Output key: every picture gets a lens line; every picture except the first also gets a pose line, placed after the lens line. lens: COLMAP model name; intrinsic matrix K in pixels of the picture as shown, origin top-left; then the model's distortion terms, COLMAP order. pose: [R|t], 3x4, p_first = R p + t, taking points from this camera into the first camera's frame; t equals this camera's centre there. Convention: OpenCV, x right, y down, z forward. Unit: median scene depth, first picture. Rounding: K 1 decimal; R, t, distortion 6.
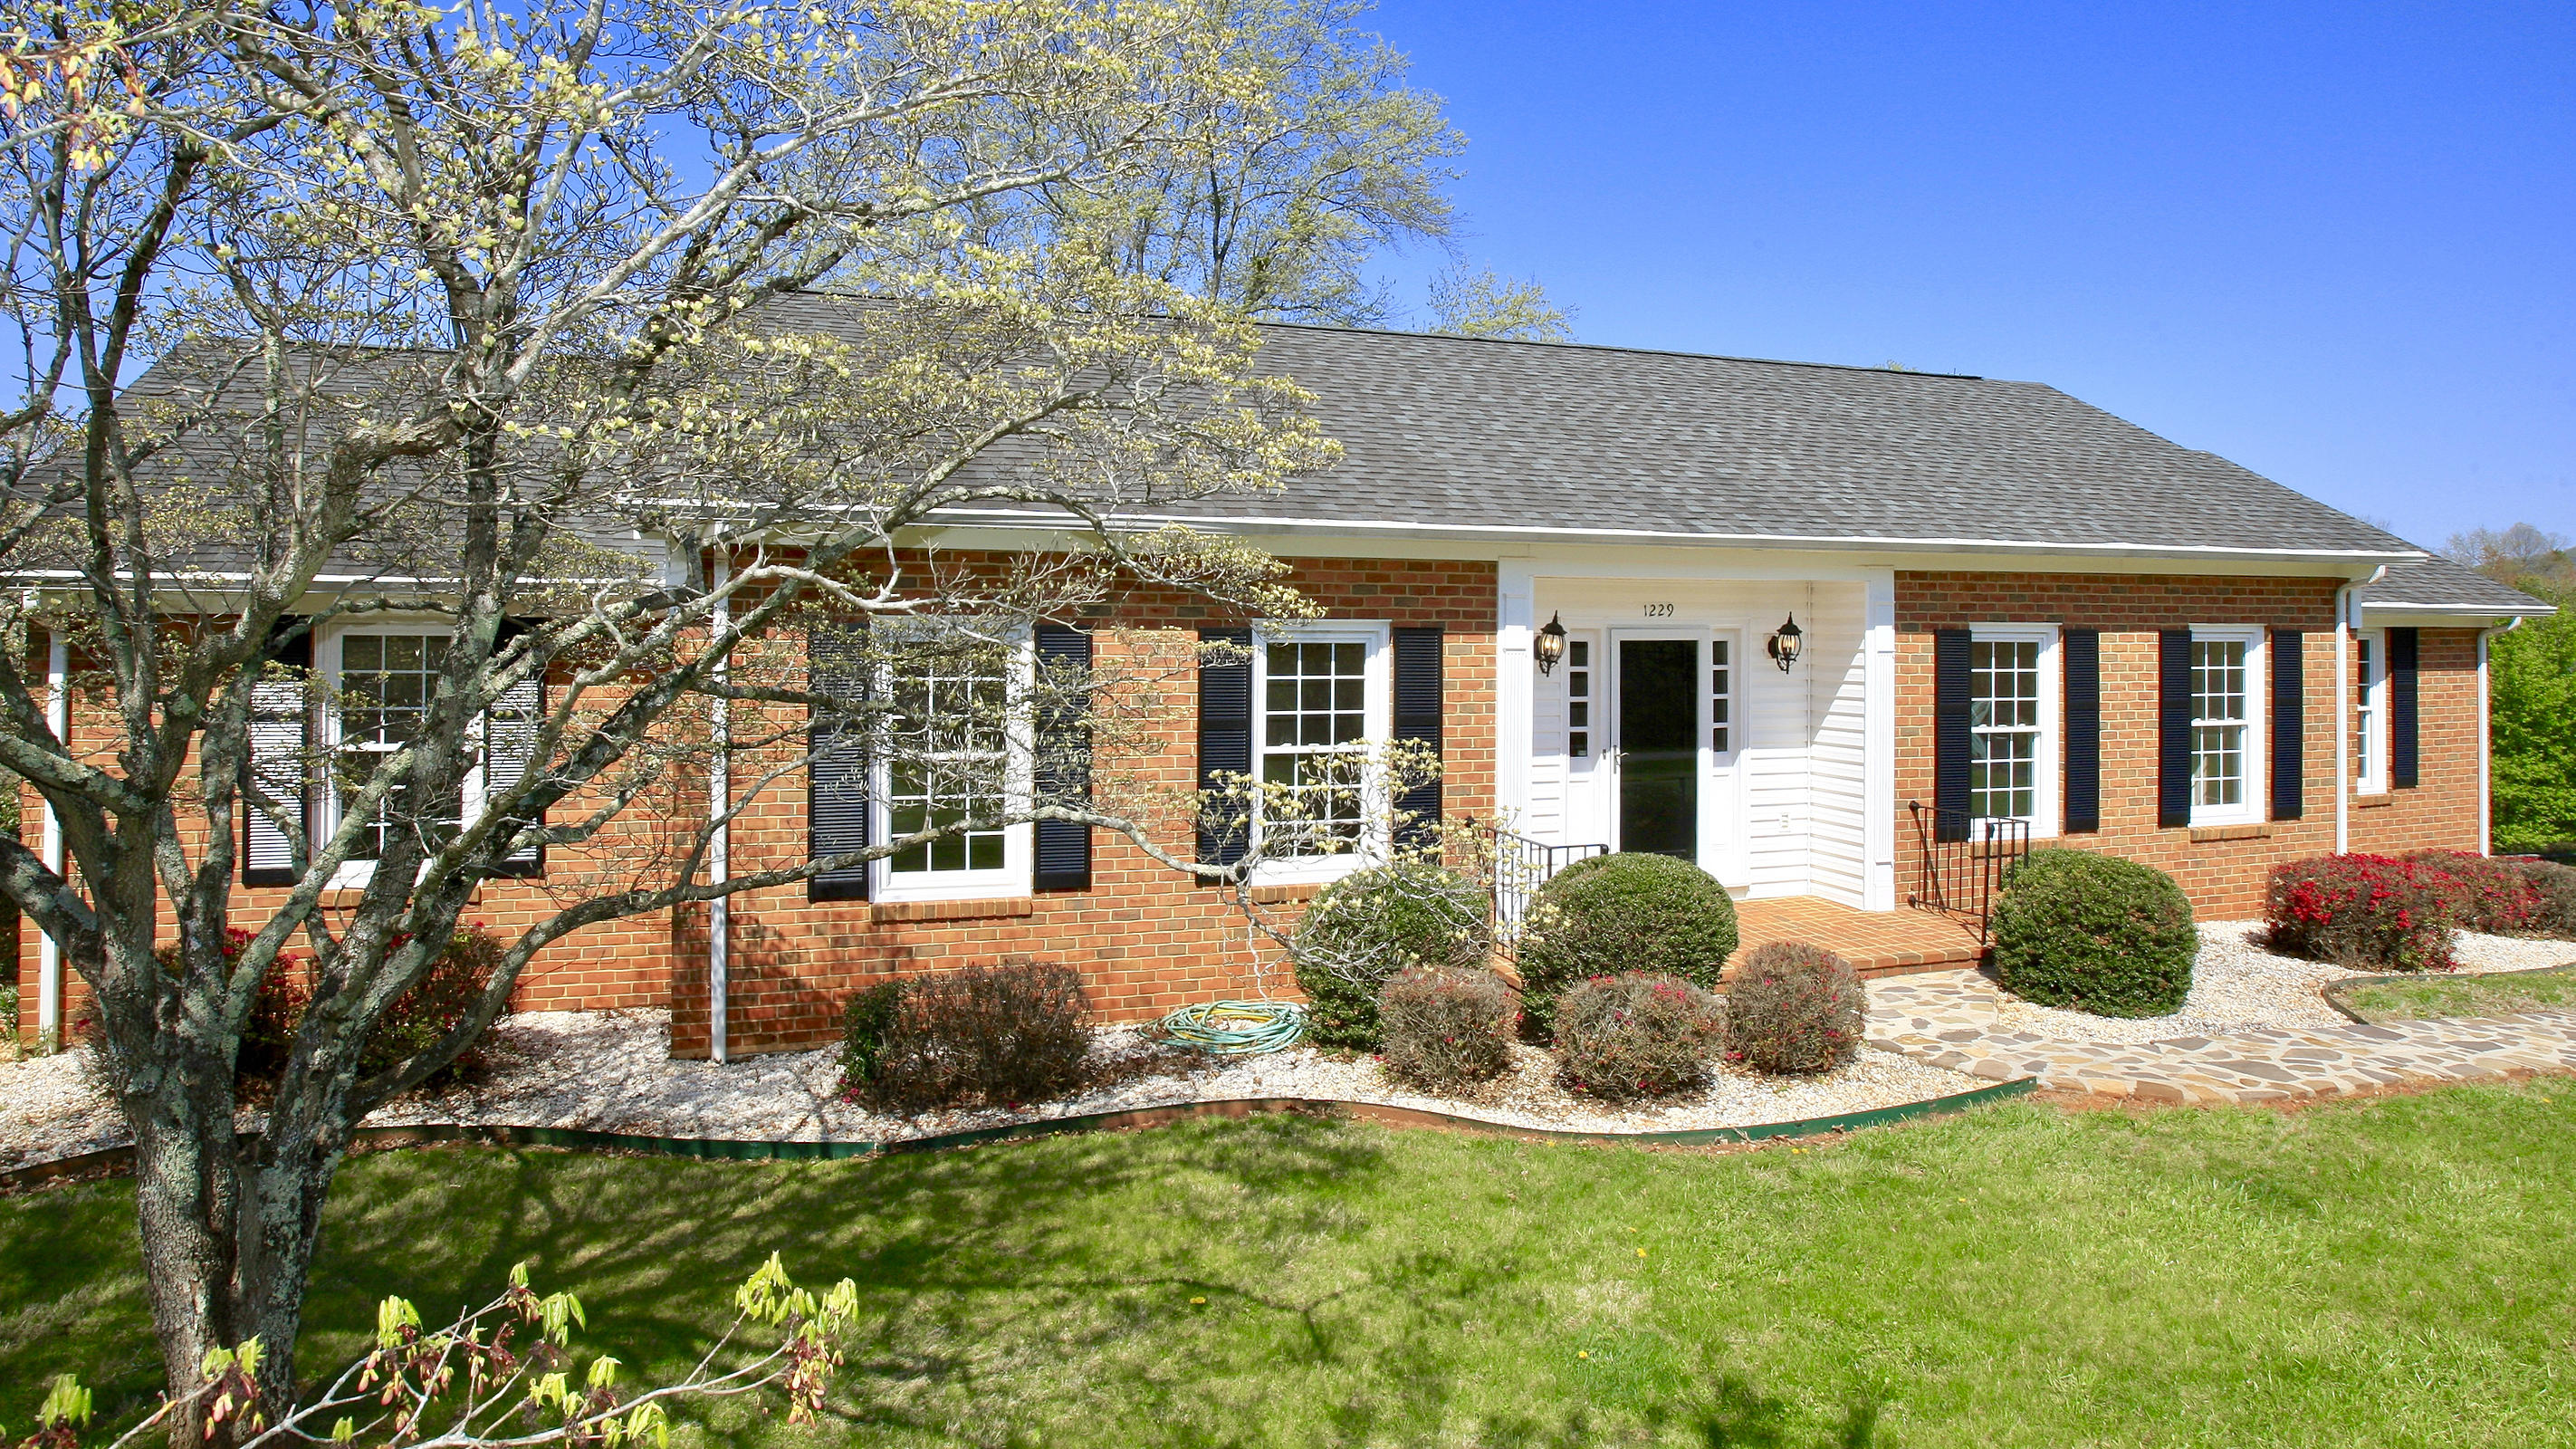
lens RADIAL K [[1554.9, 0, 1290.4], [0, 1554.9, 598.1], [0, 0, 1]] dist [-0.066100, 0.036824]
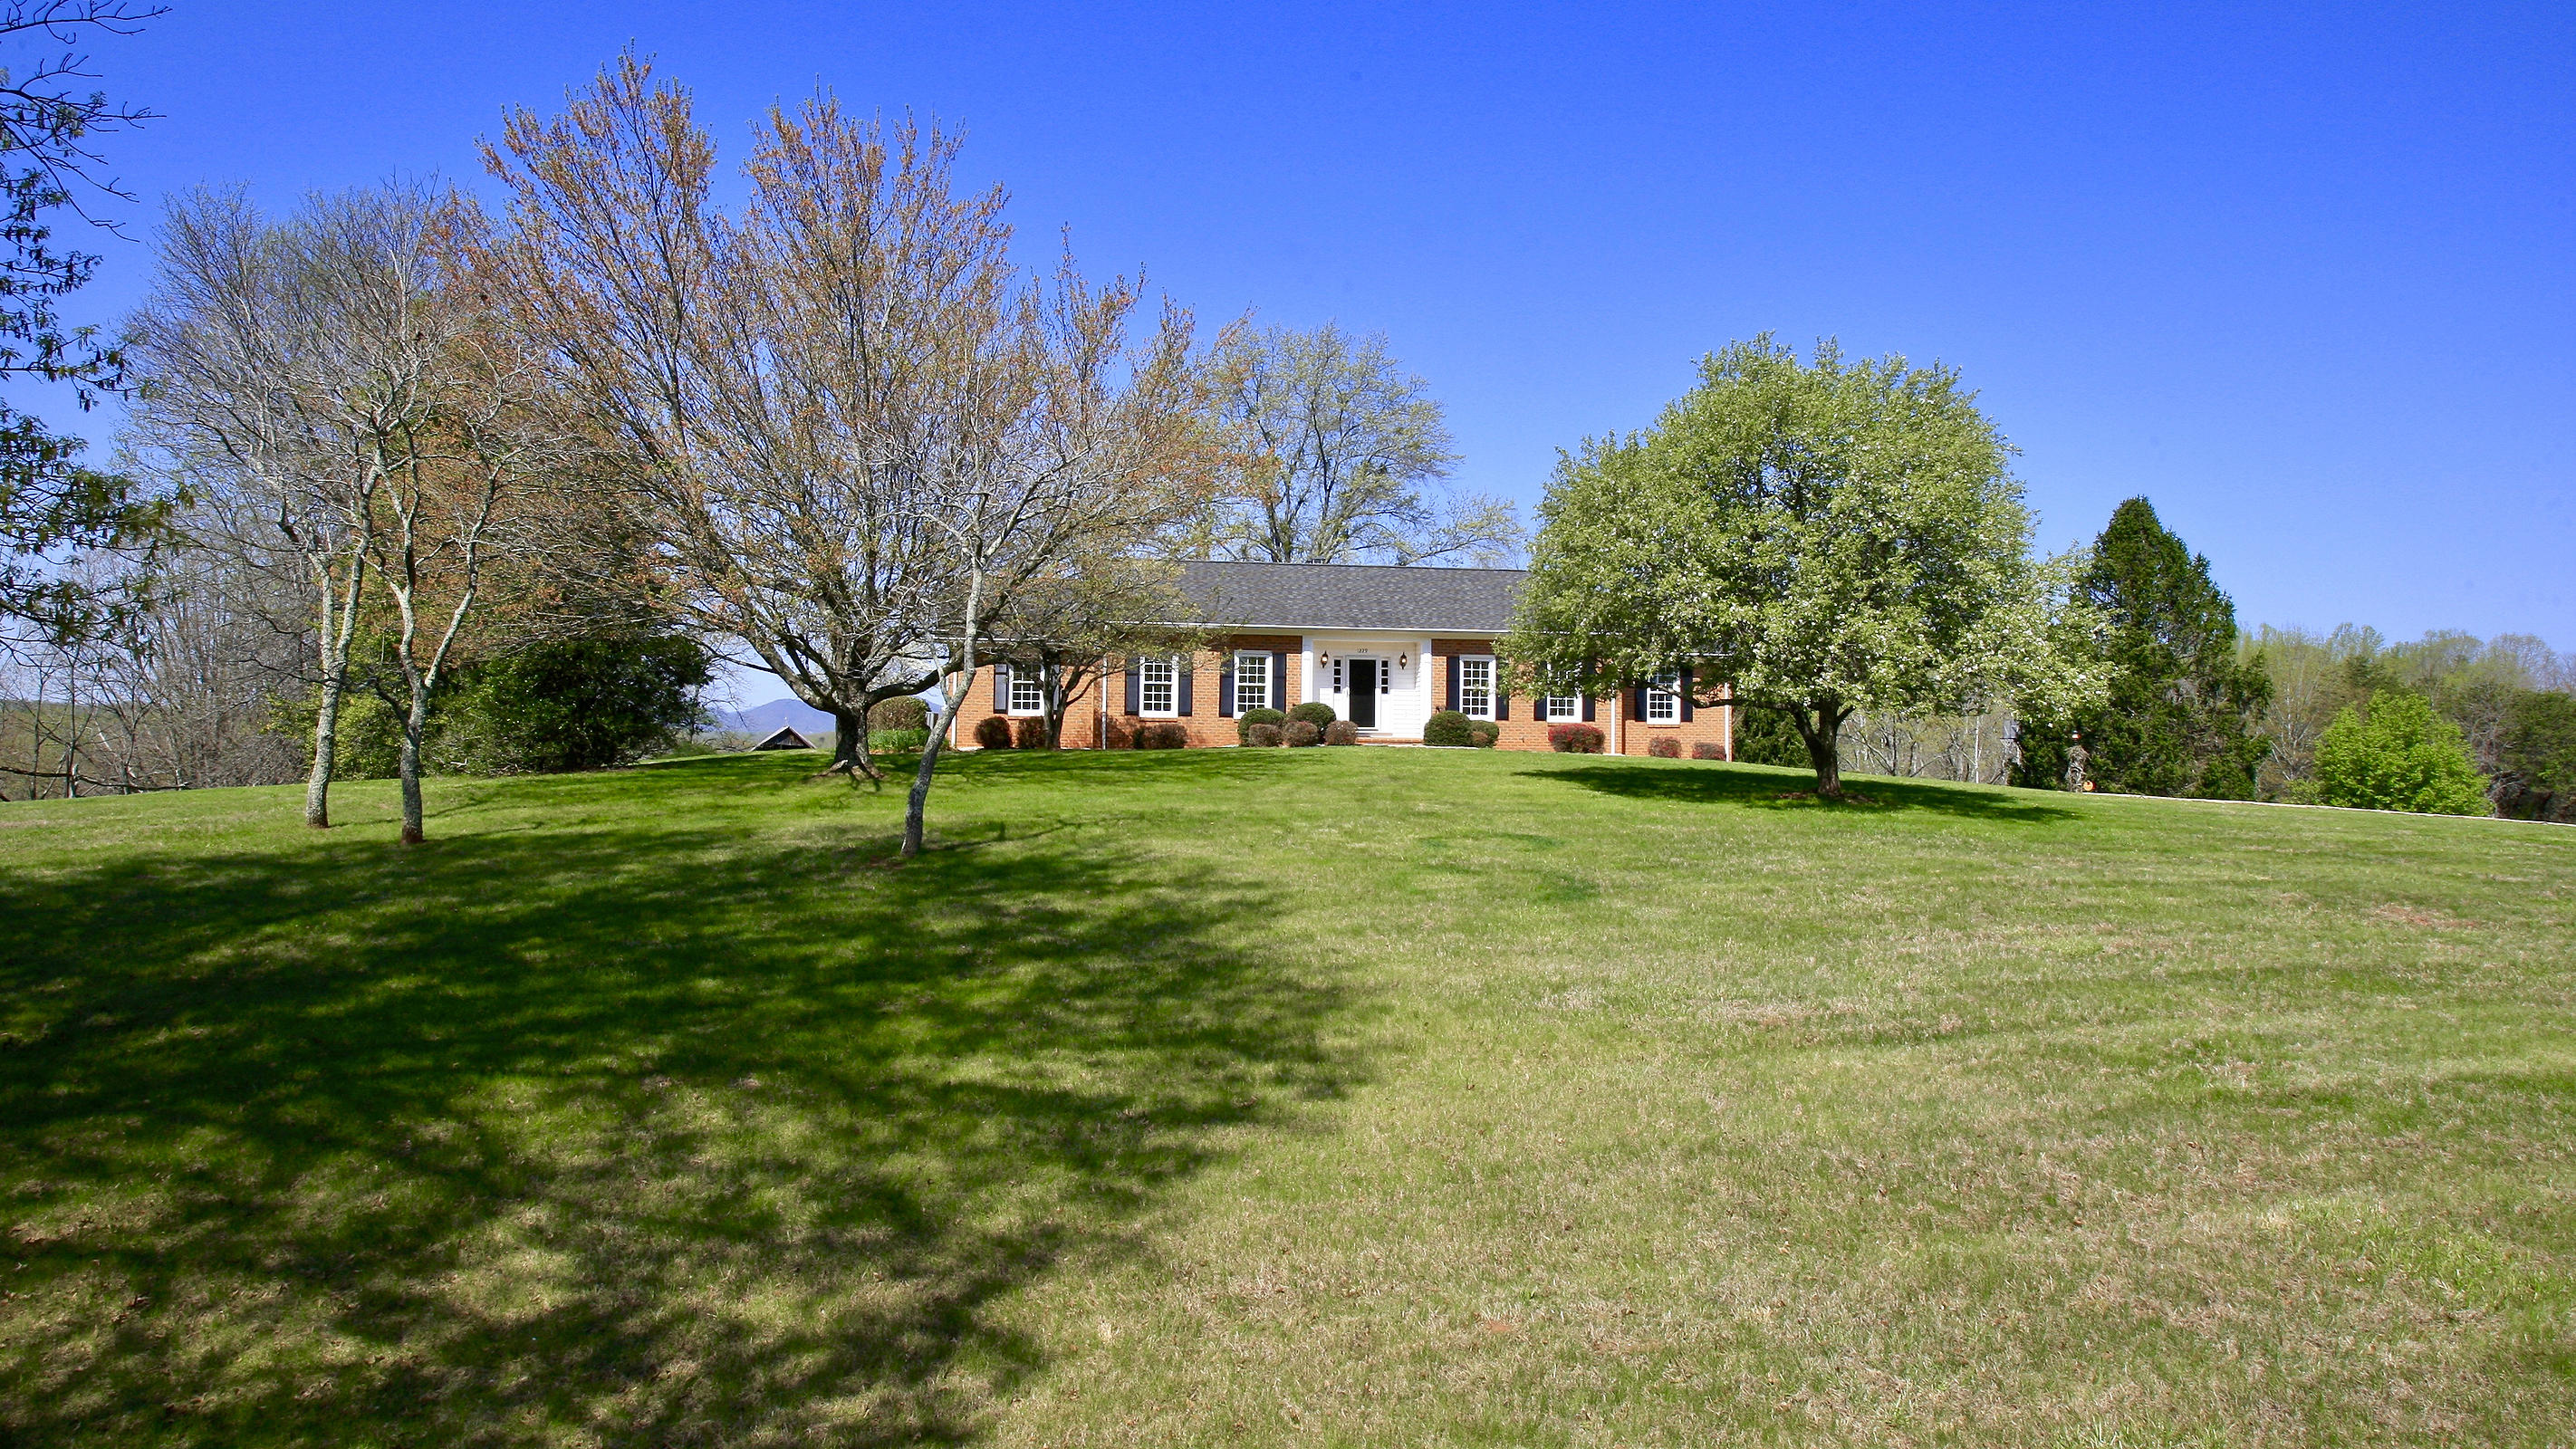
lens RADIAL K [[1652.4, 0, 1288.0], [0, 1652.4, 724.5], [0, 0, 1]] dist [-0.041059, 0.006188]
pose [[0.983499, 0.000877, -0.180910, 0.749268], [-0.001835, 0.999985, -0.005128, 0.192565], [0.180902, 0.005376, 0.983486, -2.669496]]
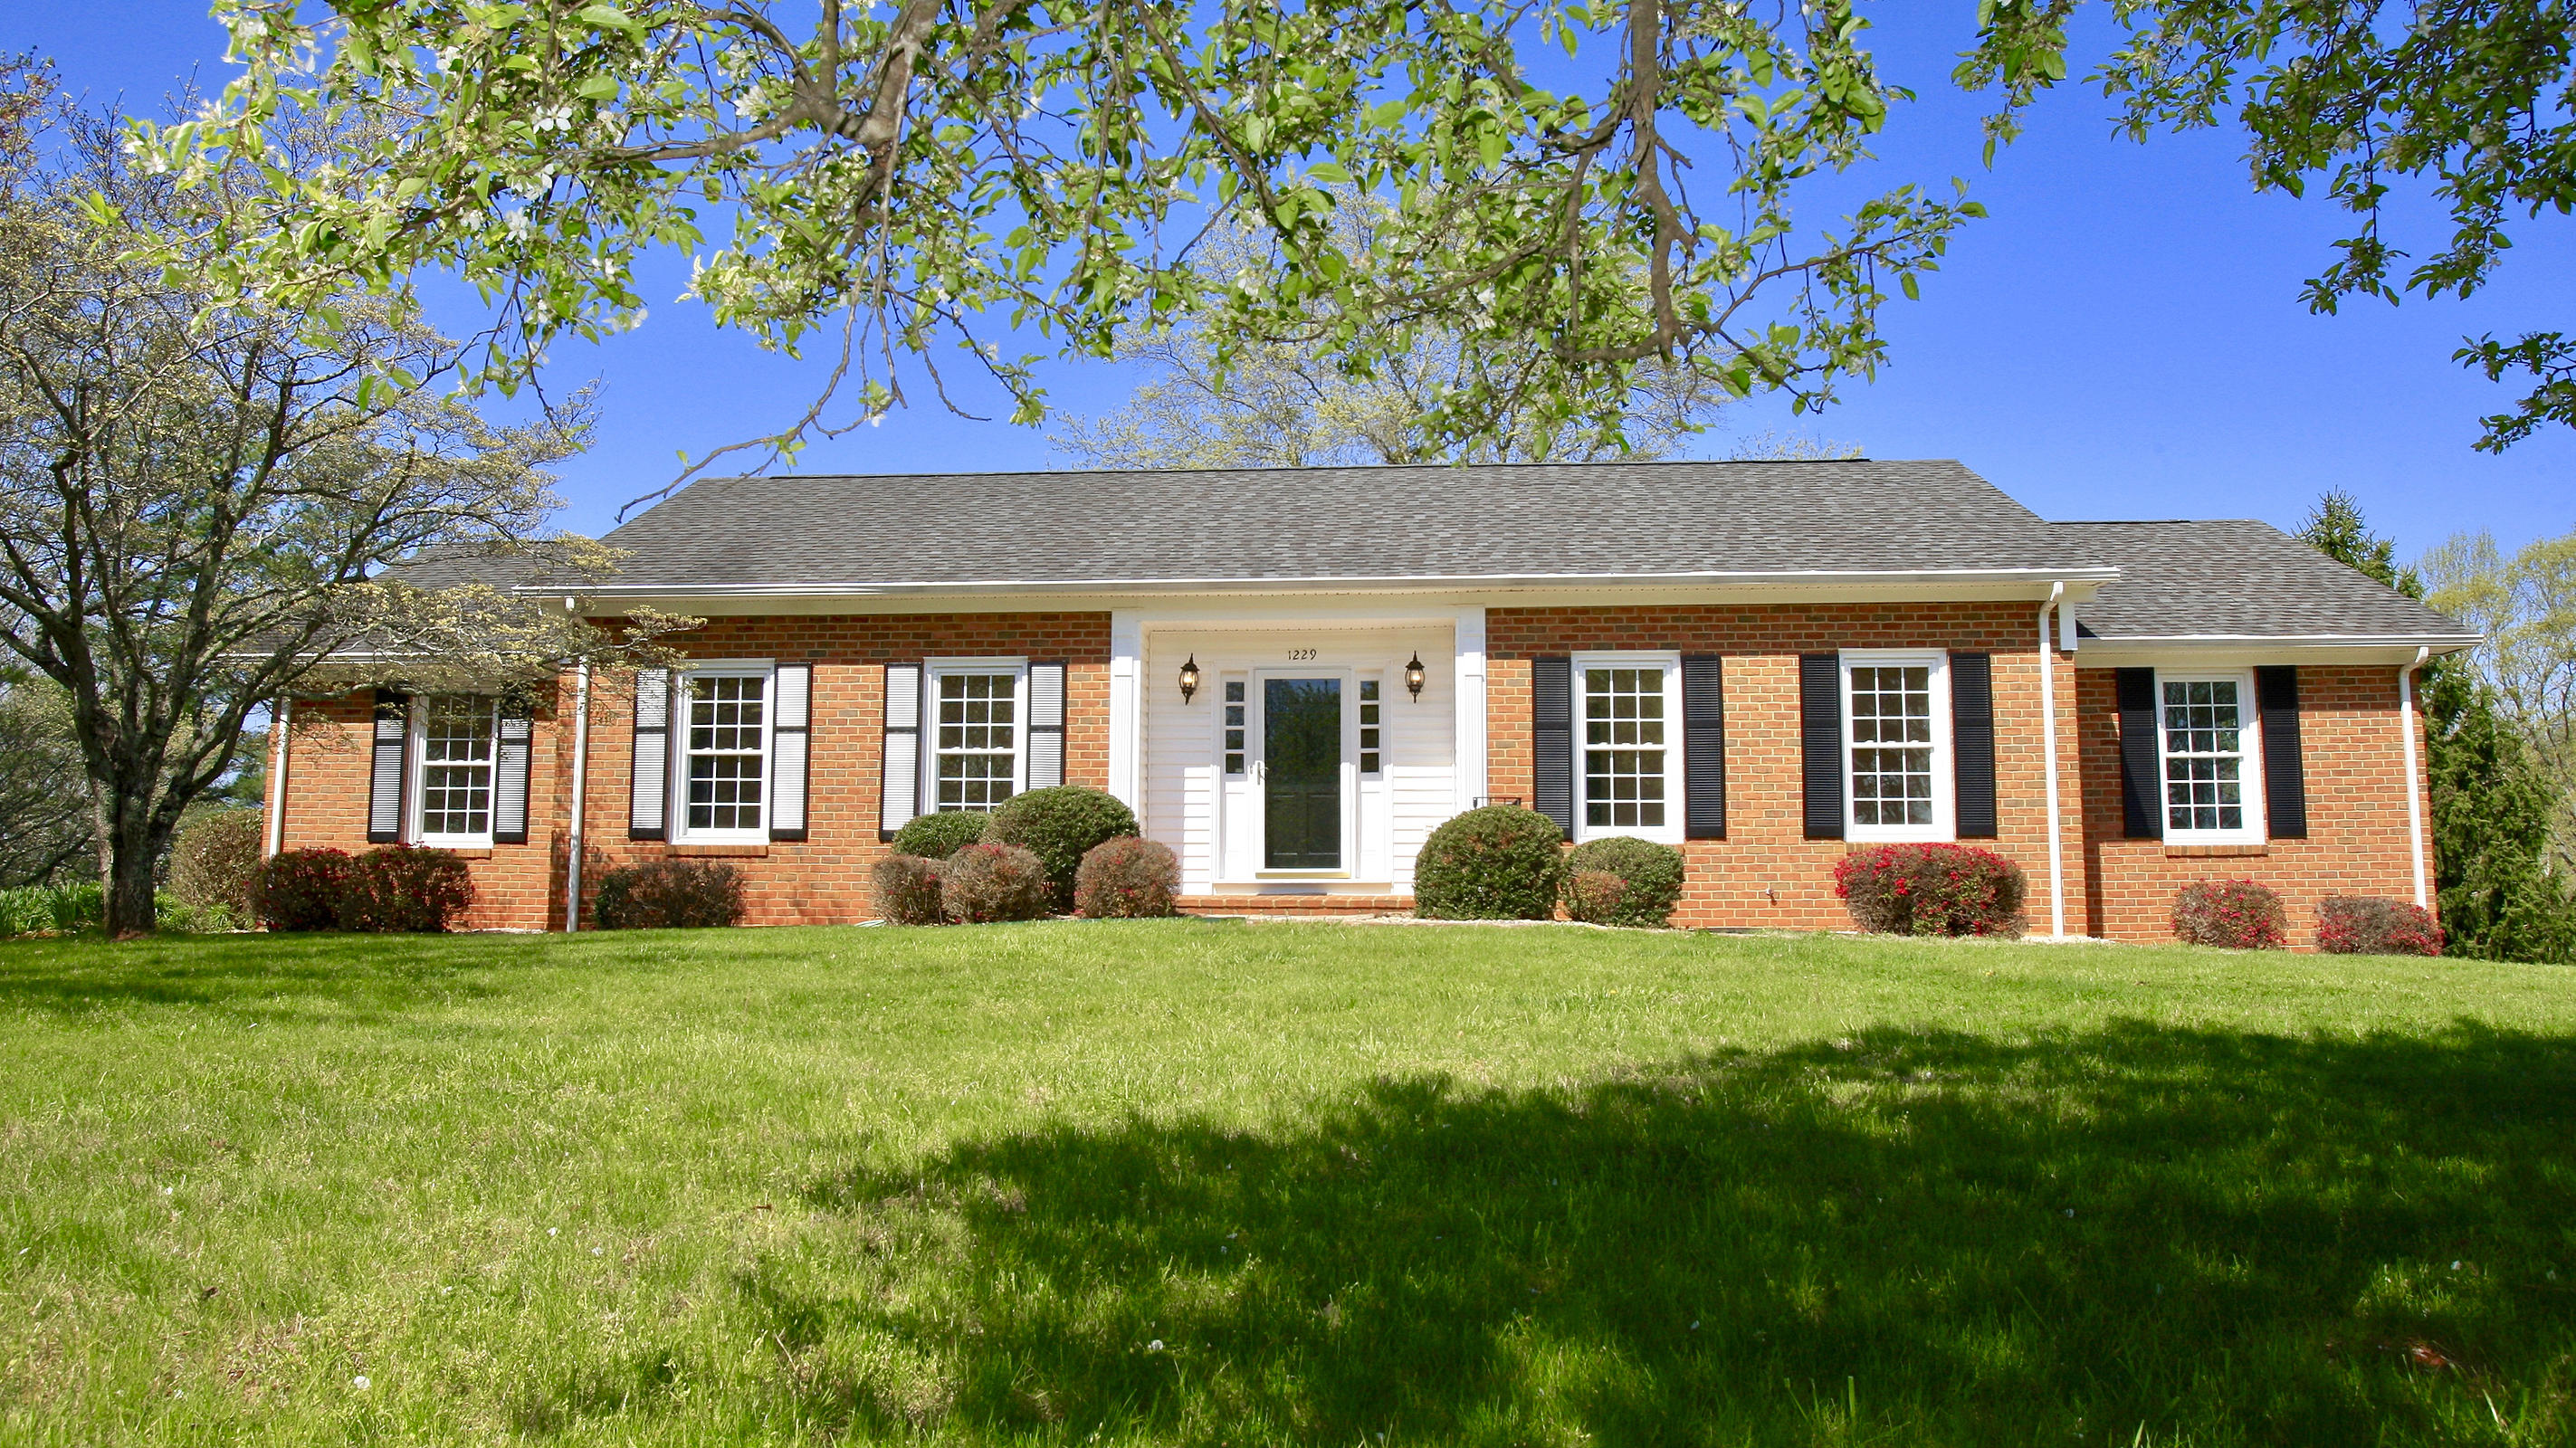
lens RADIAL K [[1815.1, 0, 1288.0], [0, 1815.1, 724.0], [0, 0, 1]] dist [-0.055609, 0.003318]
pose [[0.914720, -0.050119, -0.400968, 0.816135], [0.008765, 0.994506, -0.104312, 0.216455], [0.403993, 0.091902, 0.910134, -0.320022]]
